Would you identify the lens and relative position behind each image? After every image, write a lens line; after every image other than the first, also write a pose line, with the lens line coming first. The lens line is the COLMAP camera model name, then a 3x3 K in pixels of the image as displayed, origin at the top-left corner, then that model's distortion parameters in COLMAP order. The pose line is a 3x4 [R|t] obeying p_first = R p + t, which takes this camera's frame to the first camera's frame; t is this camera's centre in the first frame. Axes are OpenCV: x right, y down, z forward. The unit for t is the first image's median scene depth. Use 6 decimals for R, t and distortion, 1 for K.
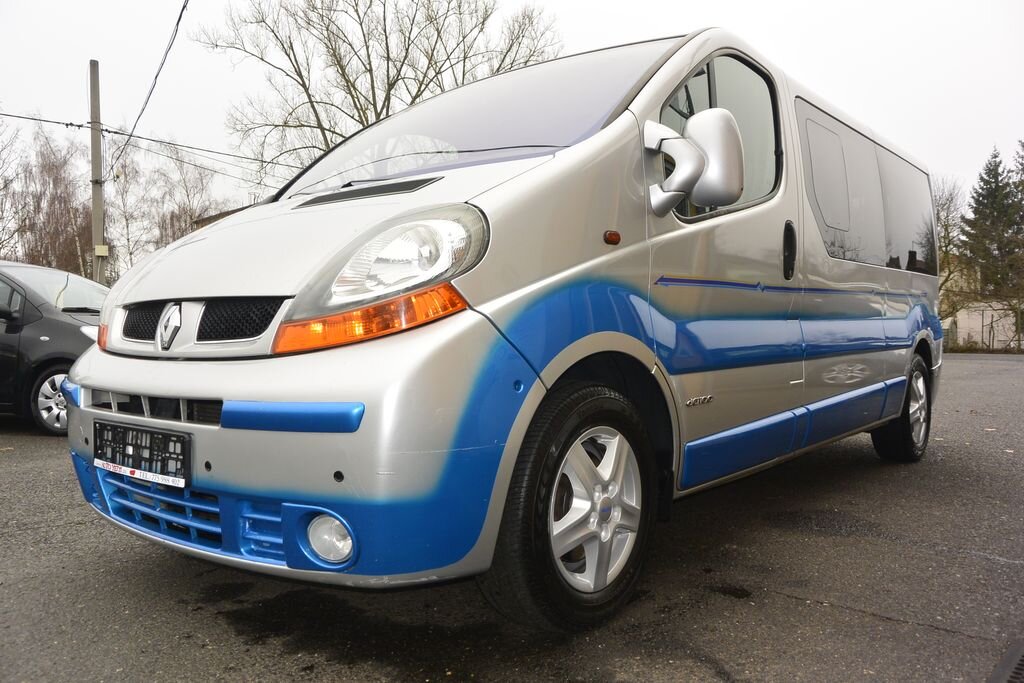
lens RADIAL K [[780.4, 0, 512.4], [0, 780.4, 342.1], [0, 0, 1]] dist [0.023127, -0.004161]
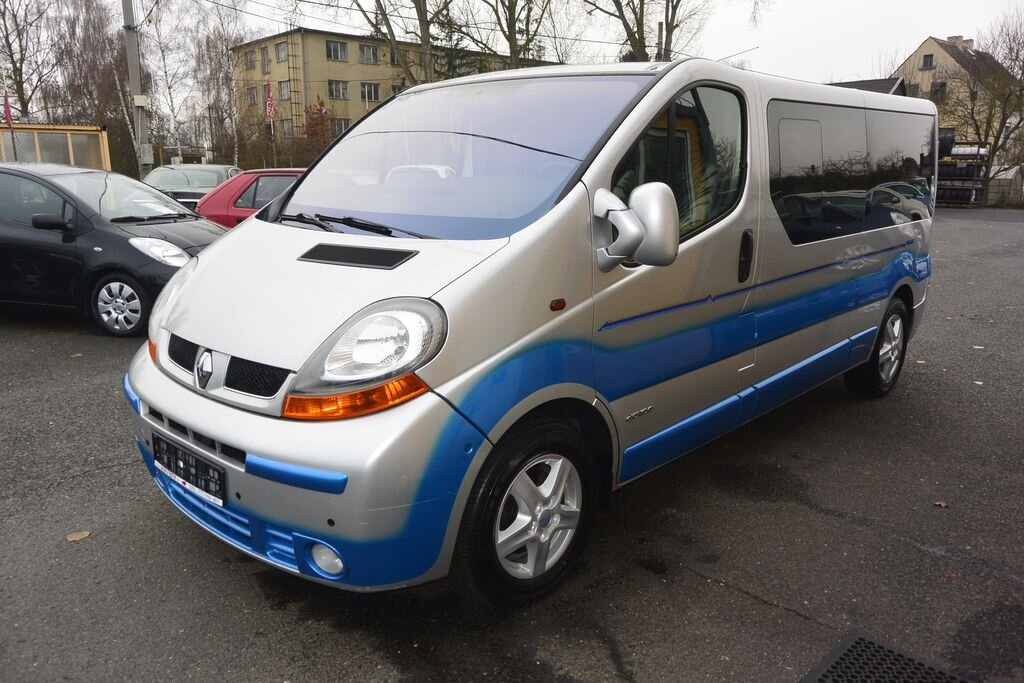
lens RADIAL K [[772.7, 0, 509.5], [0, 772.7, 341.4], [0, 0, 1]] dist [0.029259, 0.004053]
pose [[0.998294, 0.029356, -0.050463, 0.116723], [-0.018836, 0.980114, 0.197540, -0.319856], [0.055259, -0.196253, 0.978995, -0.189745]]
